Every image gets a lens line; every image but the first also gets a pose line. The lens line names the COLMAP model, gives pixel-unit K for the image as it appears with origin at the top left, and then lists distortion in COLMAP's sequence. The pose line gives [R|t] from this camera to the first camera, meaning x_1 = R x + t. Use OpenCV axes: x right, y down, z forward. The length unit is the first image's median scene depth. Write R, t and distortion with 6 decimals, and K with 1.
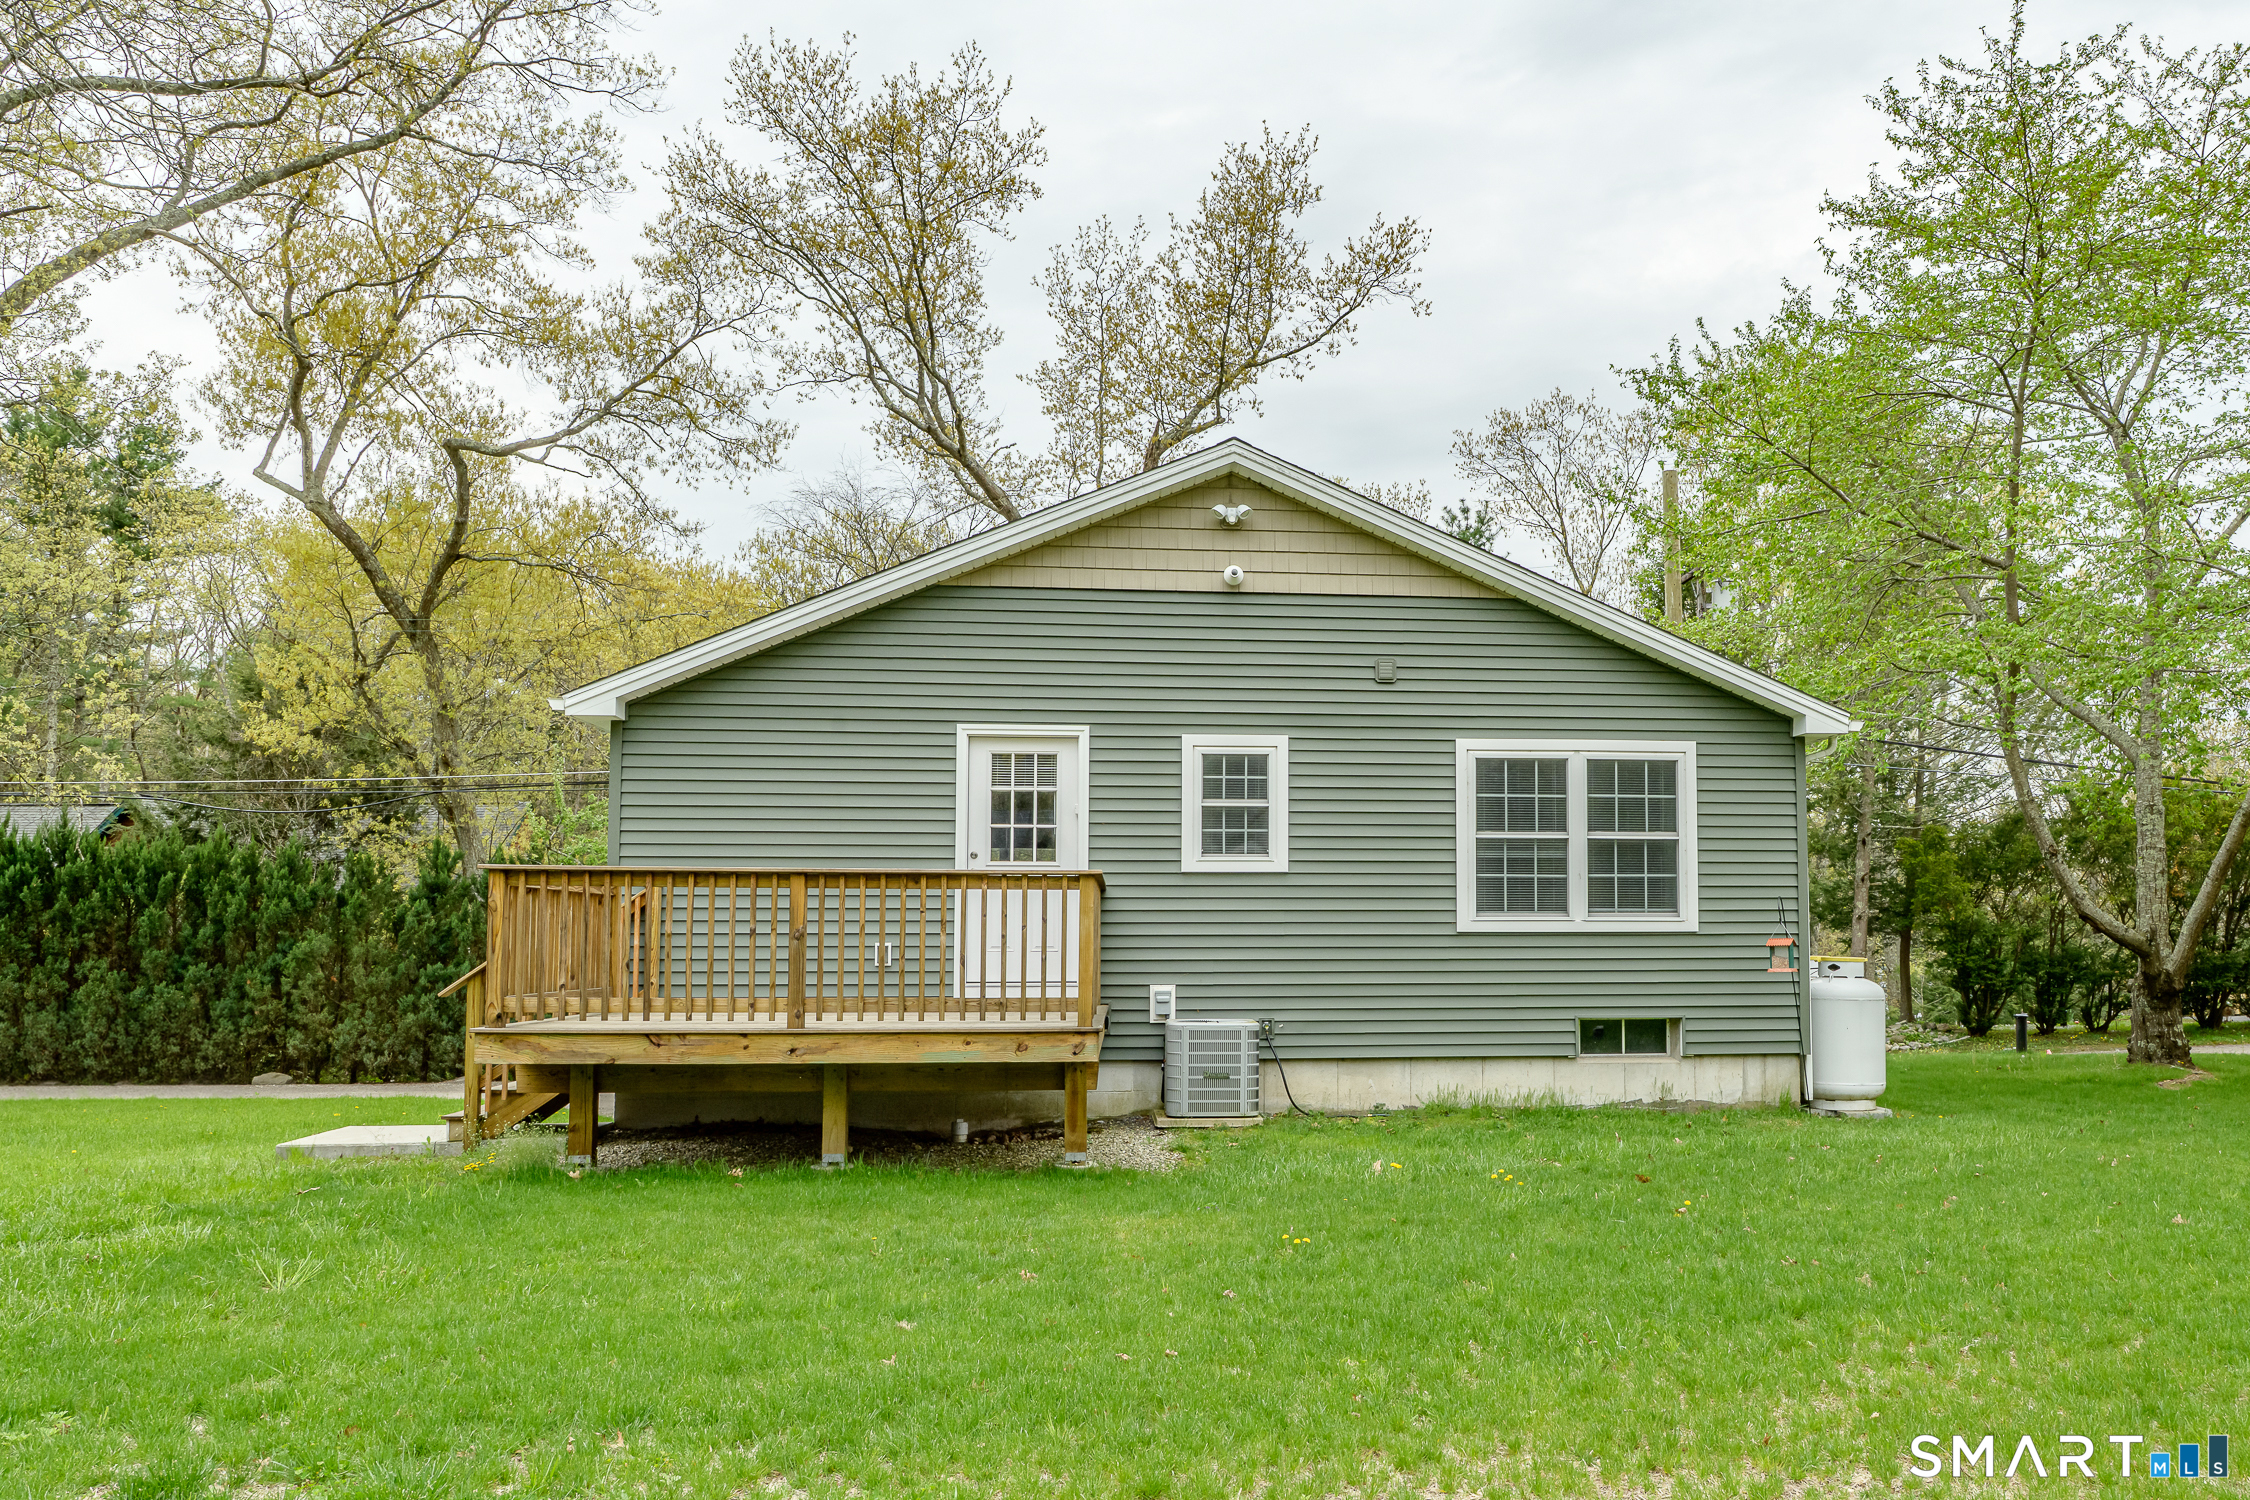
lens RADIAL K [[1762.6, 0, 1321.3], [0, 1762.6, 835.5], [0, 0, 1]] dist [0.005993, -0.001062]
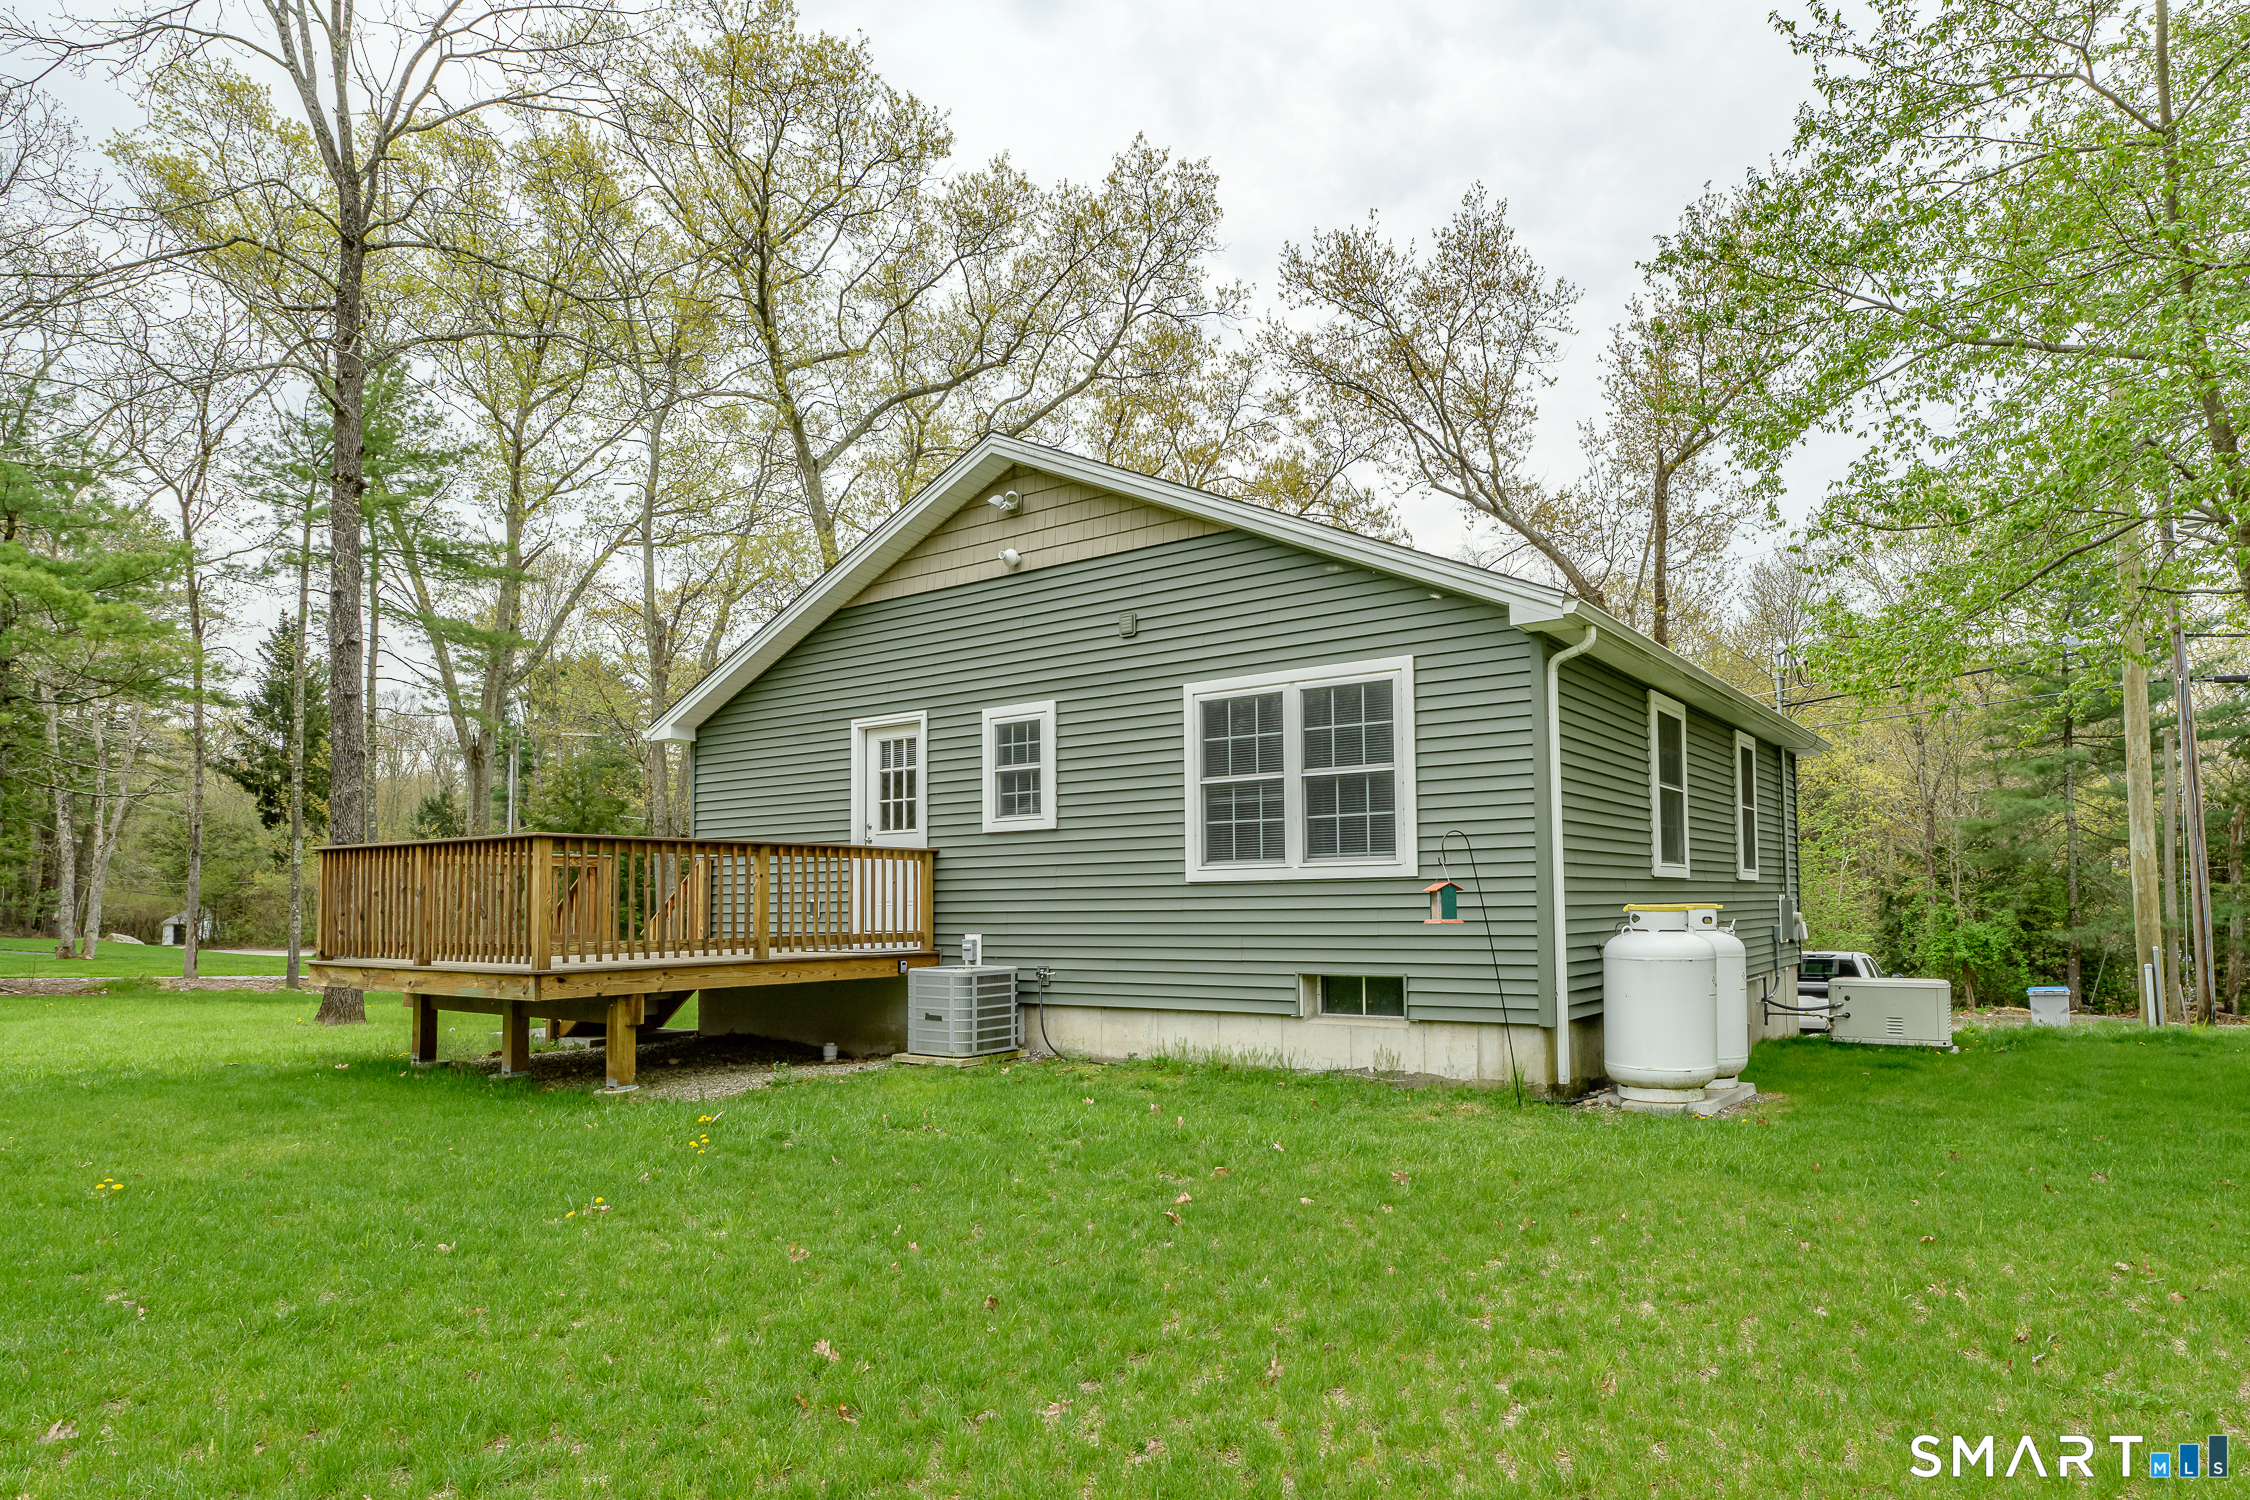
lens RADIAL K [[1245.0, 0, 1267.8], [0, 1245.0, 848.9], [0, 0, 1]] dist [-0.003547, -0.001581]
pose [[0.777999, -0.035357, -0.627270, 0.539045], [0.048116, 0.998836, 0.003376, 0.035800], [0.626421, -0.032808, 0.778794, 0.488107]]
